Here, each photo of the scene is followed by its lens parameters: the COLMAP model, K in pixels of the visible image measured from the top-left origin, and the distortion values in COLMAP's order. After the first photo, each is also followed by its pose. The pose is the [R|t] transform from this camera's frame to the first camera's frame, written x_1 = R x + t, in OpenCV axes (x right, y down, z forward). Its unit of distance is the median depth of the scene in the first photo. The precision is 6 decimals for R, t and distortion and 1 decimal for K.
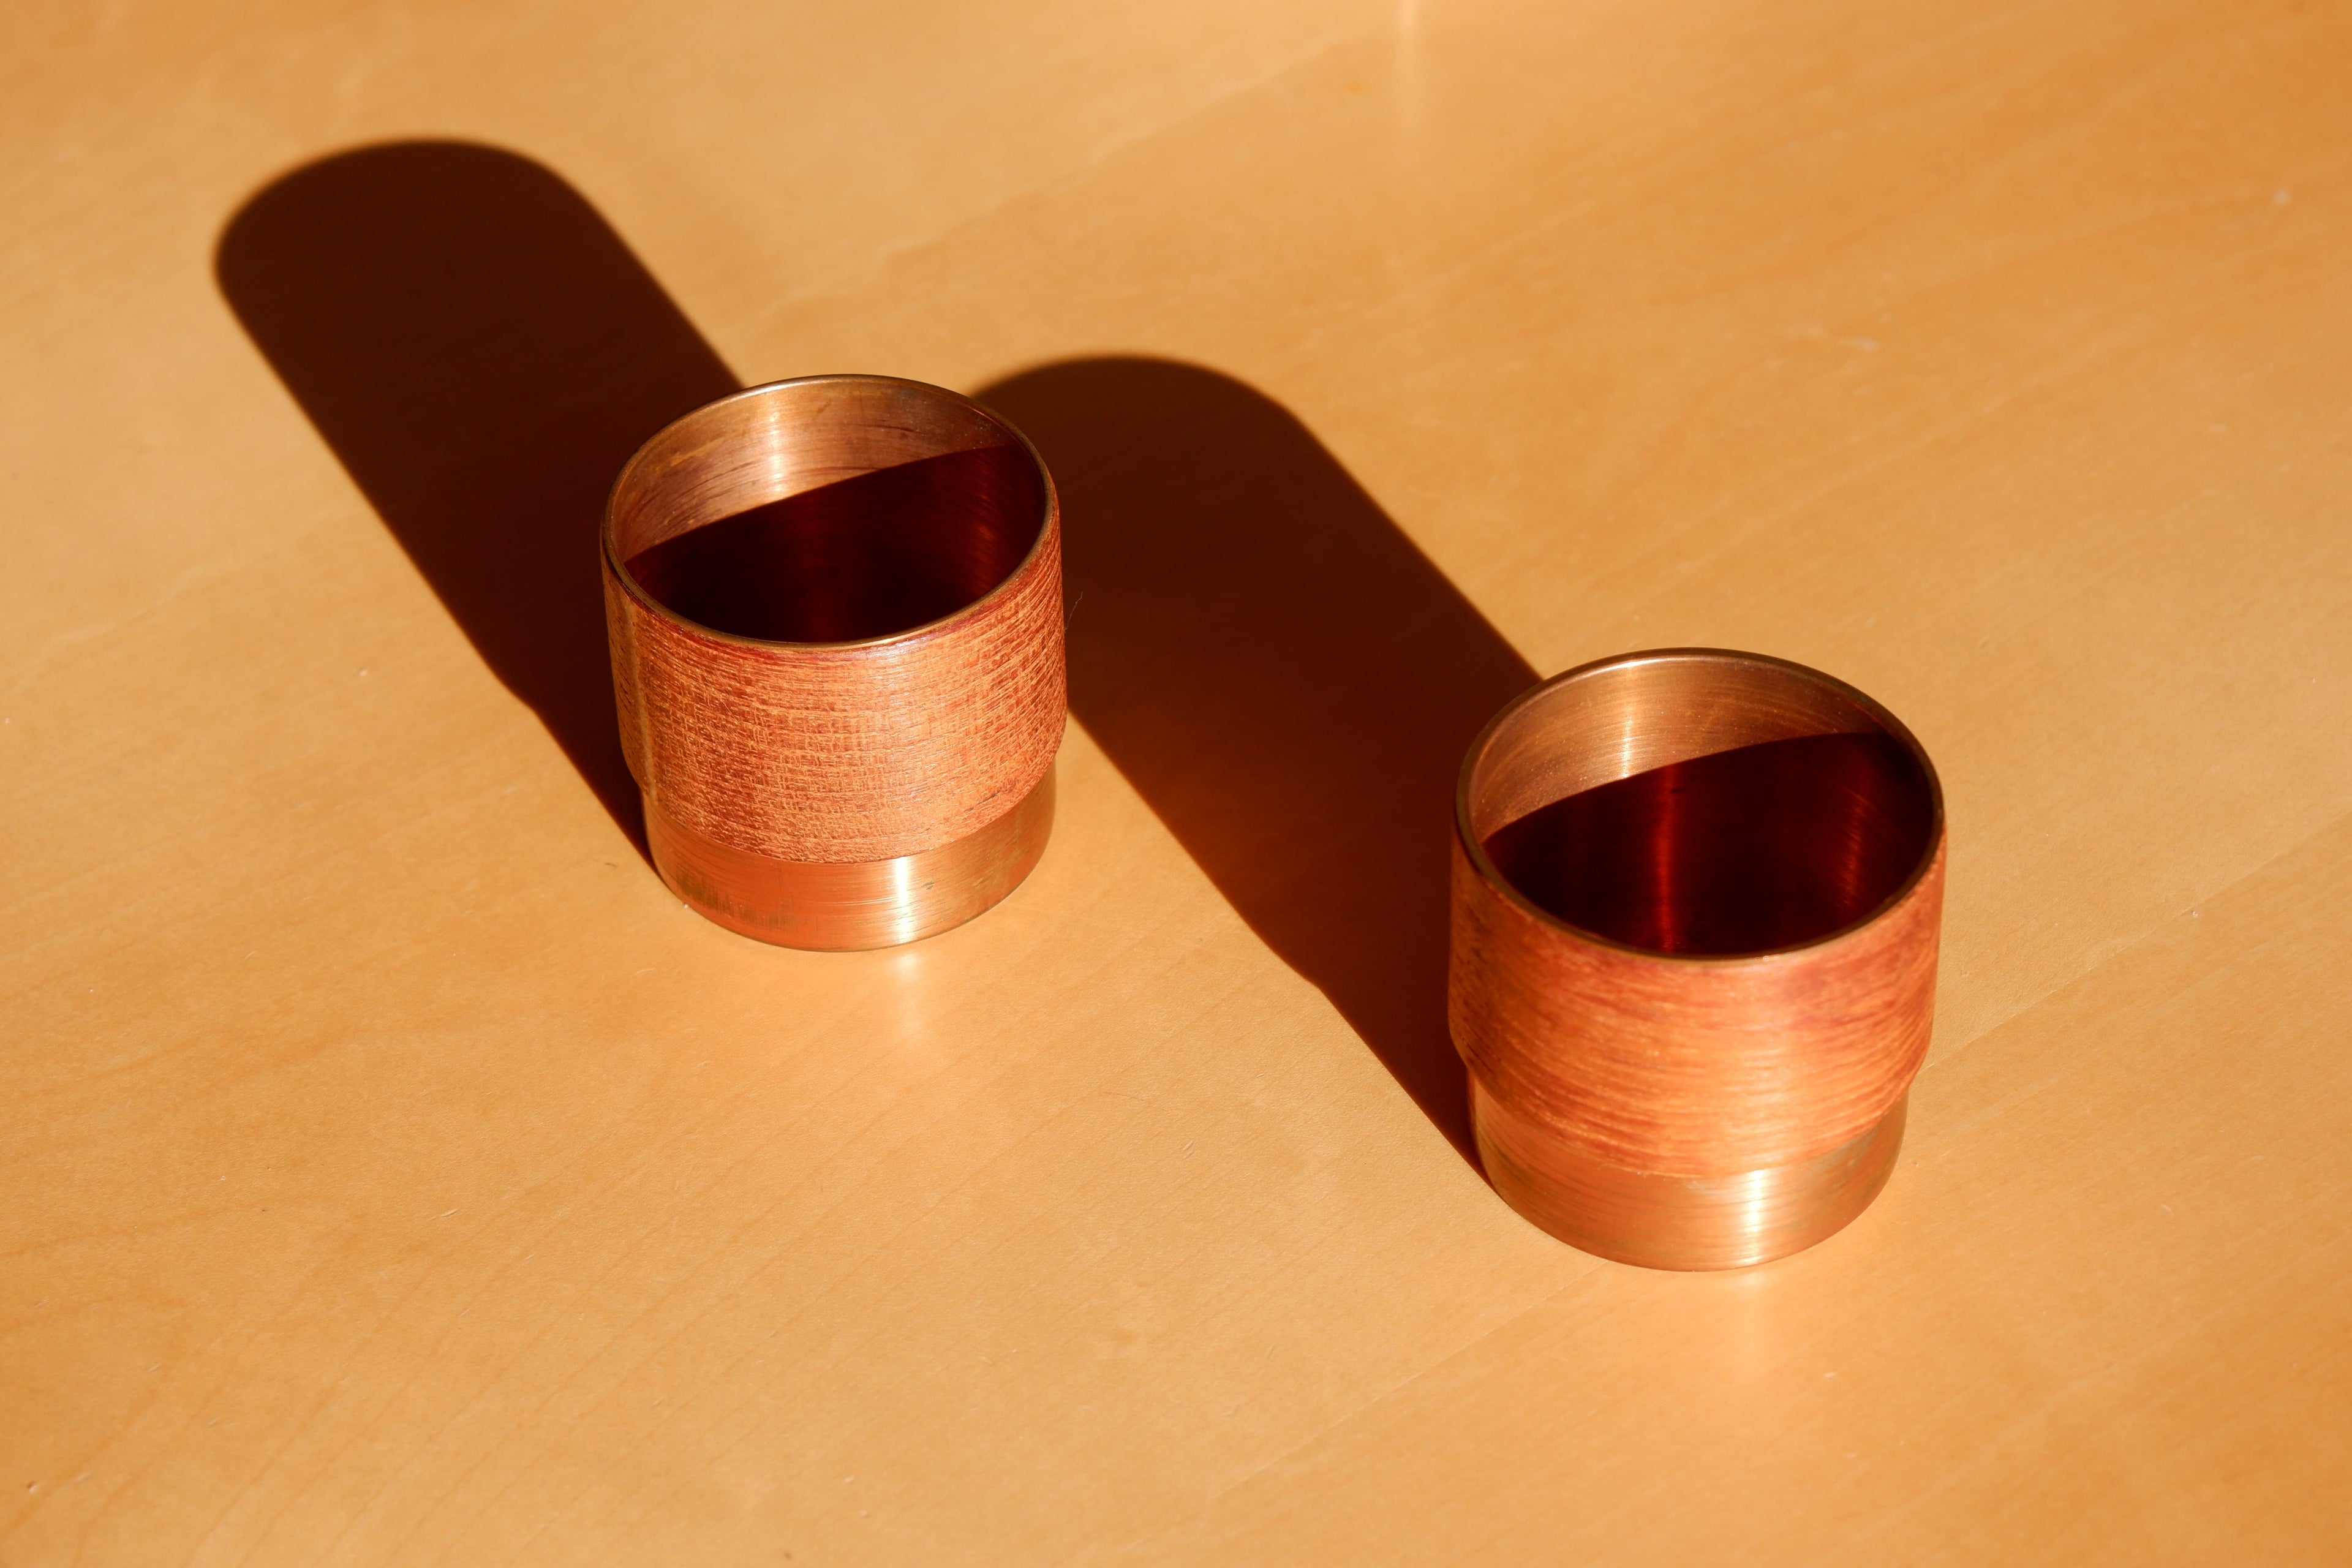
lens RADIAL K [[6431.4, 0, 1174.0], [0, 6431.4, 858.4], [0, 0, 1]] dist [-0.099280, -1.466919]
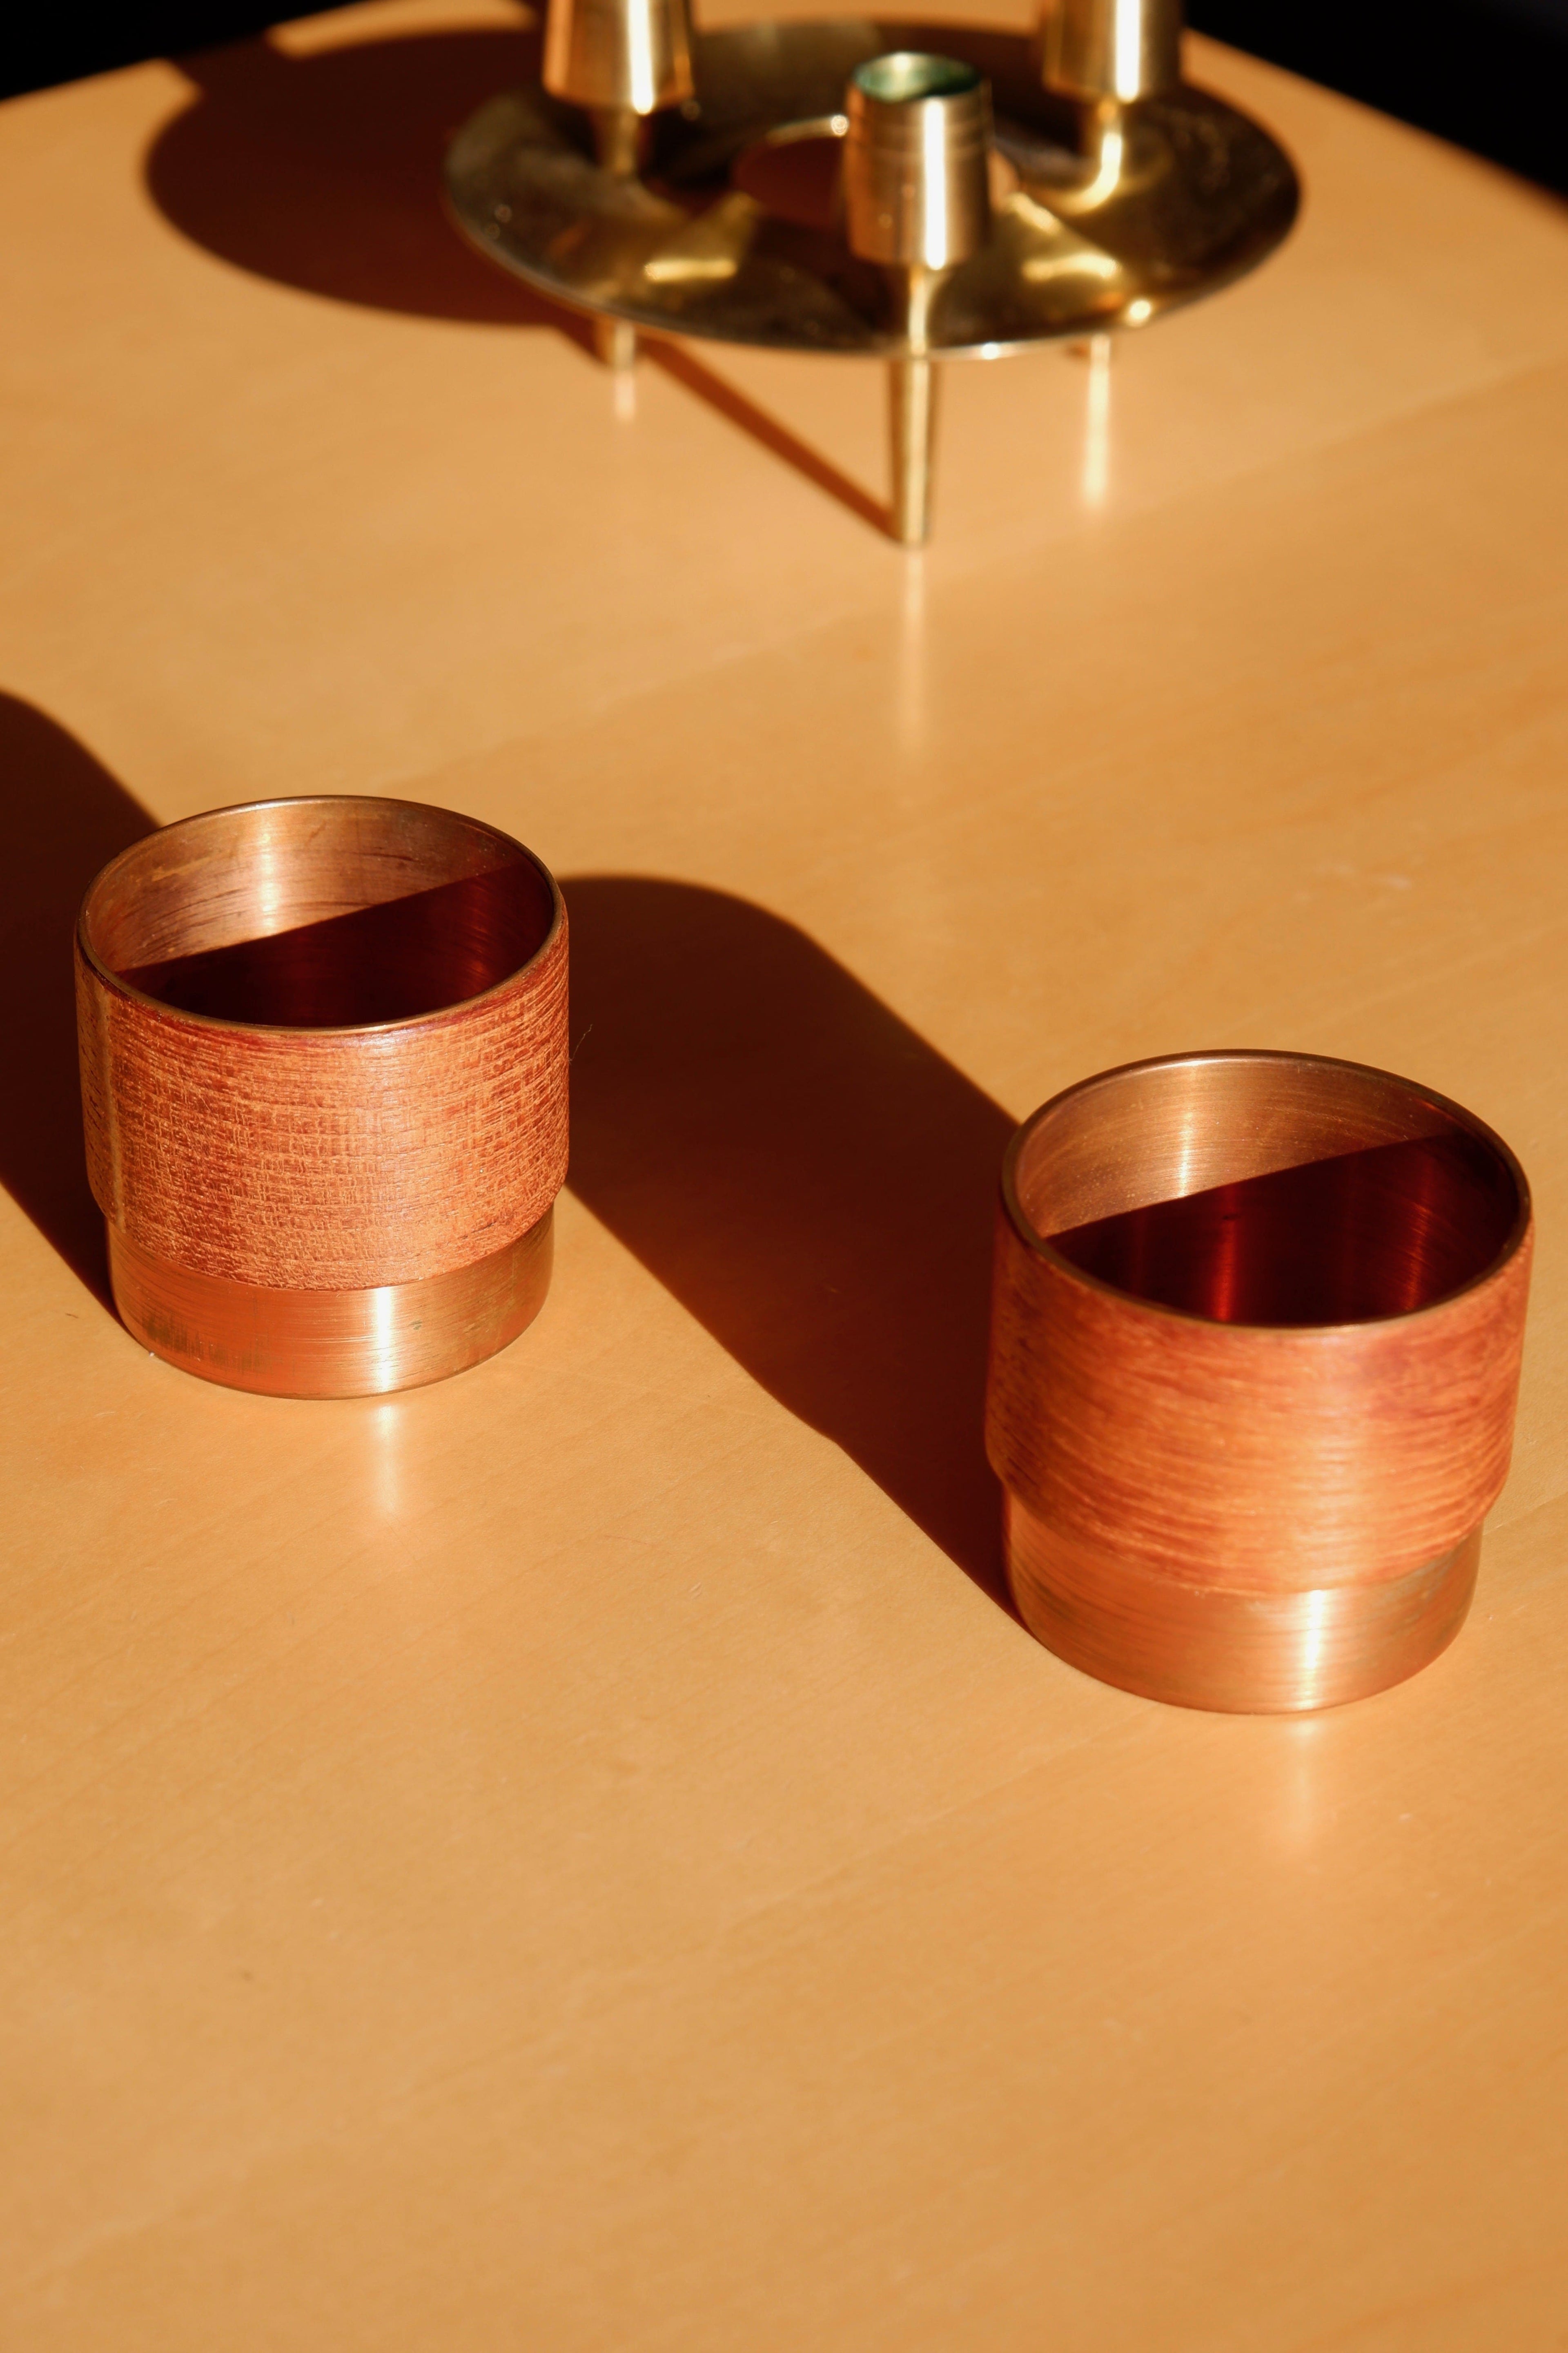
lens RADIAL K [[5796.8, 0, 861.2], [0, 5796.8, 1175.1], [0, 0, 1]] dist [-0.108067, -0.199535]
pose [[0.998523, 0.024181, 0.048647, -0.015673], [-0.016368, 0.987775, -0.155025, 0.113573], [-0.051801, 0.154000, 0.986712, 0.175983]]
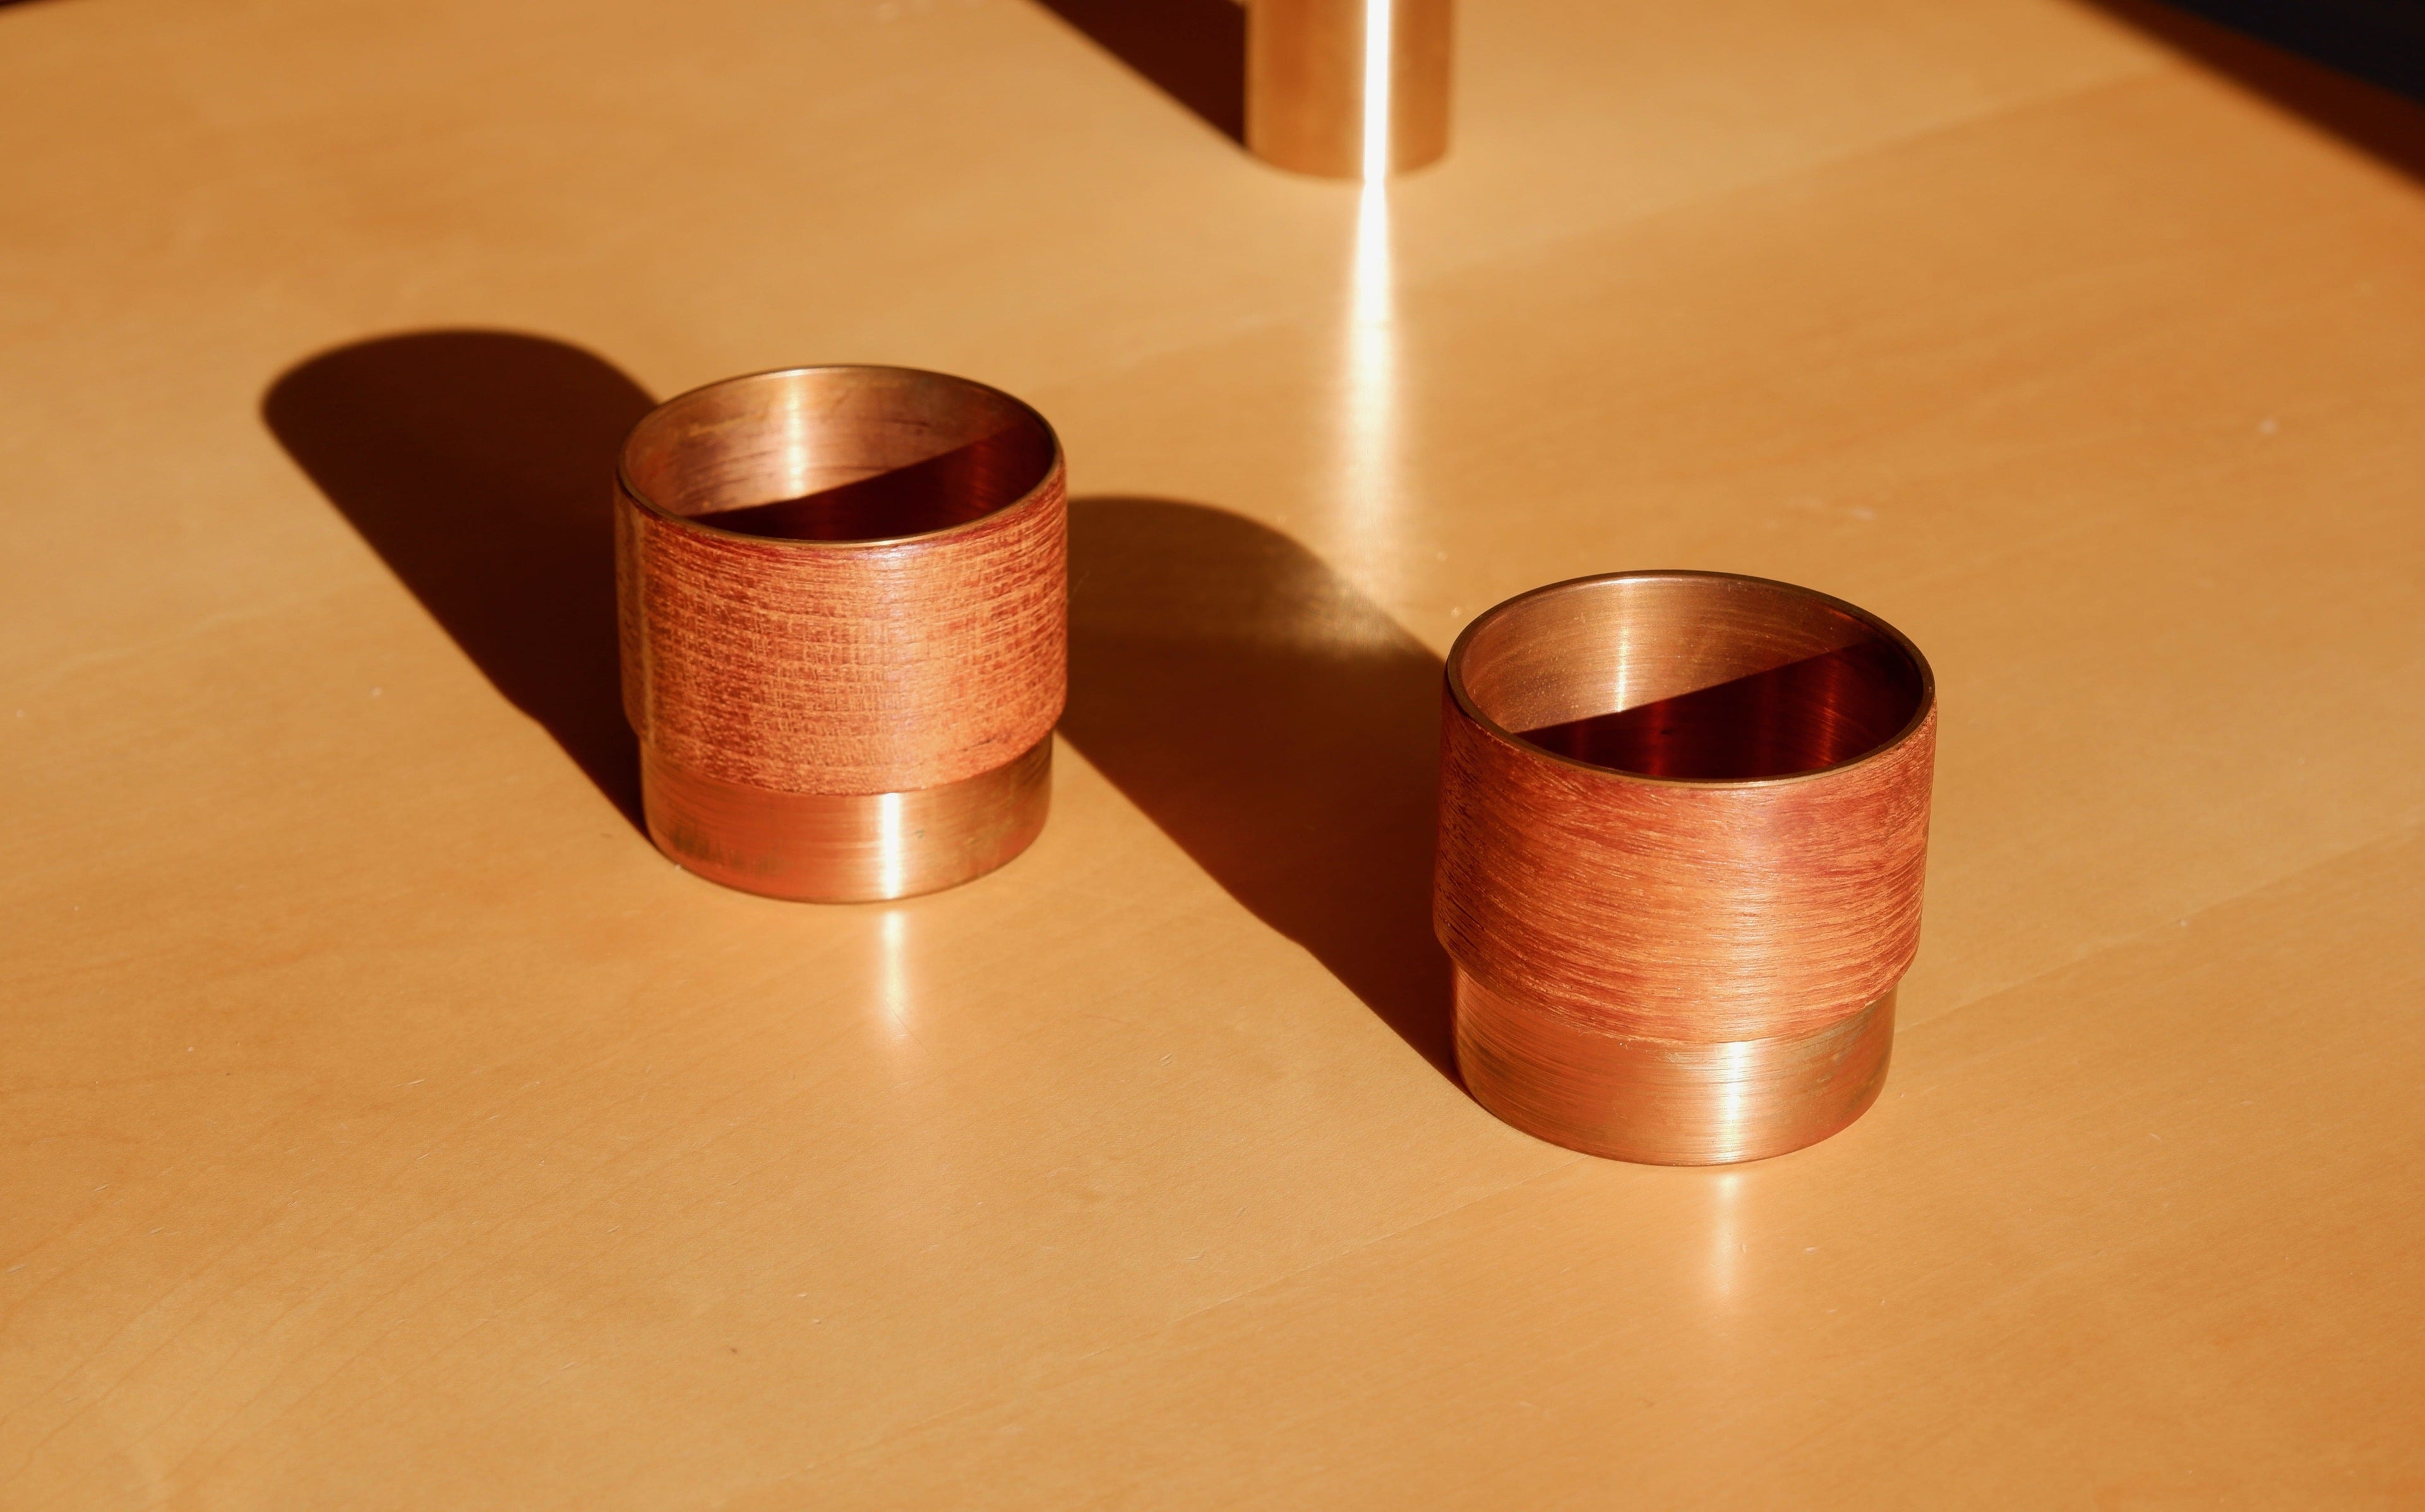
lens RADIAL K [[5878.4, 0, 1244.9], [0, 5878.4, 876.7], [0, 0, 1]] dist [-0.063092, -0.609406]
pose [[0.999161, 0.040962, -0.000572, 0.013627], [-0.040055, 0.973943, -0.223229, 0.218256], [-0.008587, 0.223064, 0.974766, 0.110097]]
